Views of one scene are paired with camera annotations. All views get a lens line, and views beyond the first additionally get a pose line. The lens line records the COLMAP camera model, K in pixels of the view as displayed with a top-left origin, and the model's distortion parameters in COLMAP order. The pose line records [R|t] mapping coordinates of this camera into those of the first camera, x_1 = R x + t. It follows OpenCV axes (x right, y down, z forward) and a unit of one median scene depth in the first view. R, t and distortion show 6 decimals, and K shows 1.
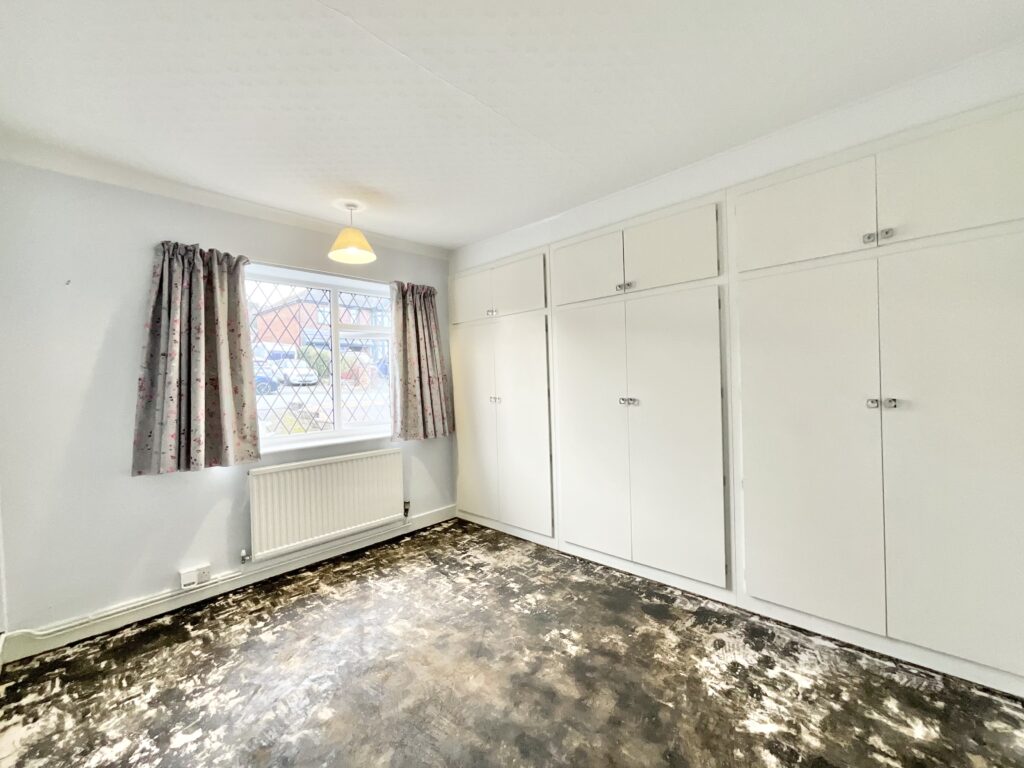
lens RADIAL K [[414.4, 0, 512.0], [0, 414.4, 384.0], [0, 0, 1]] dist [-0.005256, 0.002408]
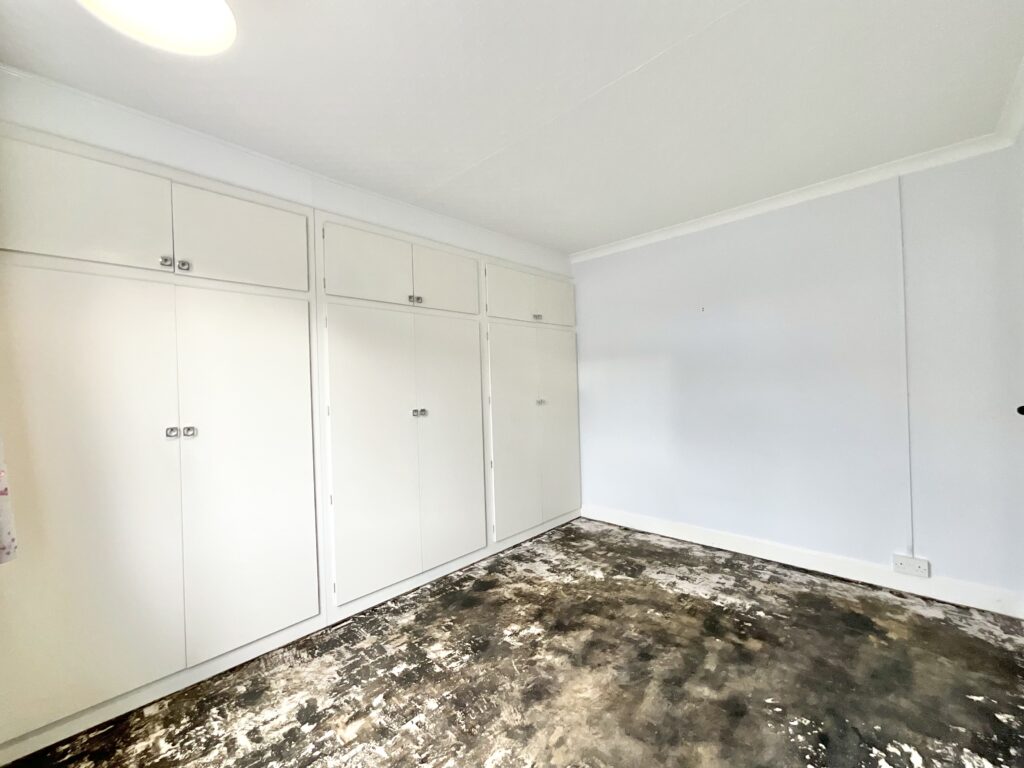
lens RADIAL K [[414.4, 0, 512.0], [0, 414.4, 384.0], [0, 0, 1]] dist [-0.005256, 0.002408]
pose [[0.007790, 0.033837, 0.999397, -0.864155], [0.035778, 0.998778, -0.034095, 0.016553], [-0.999329, 0.036022, 0.006570, 0.903773]]
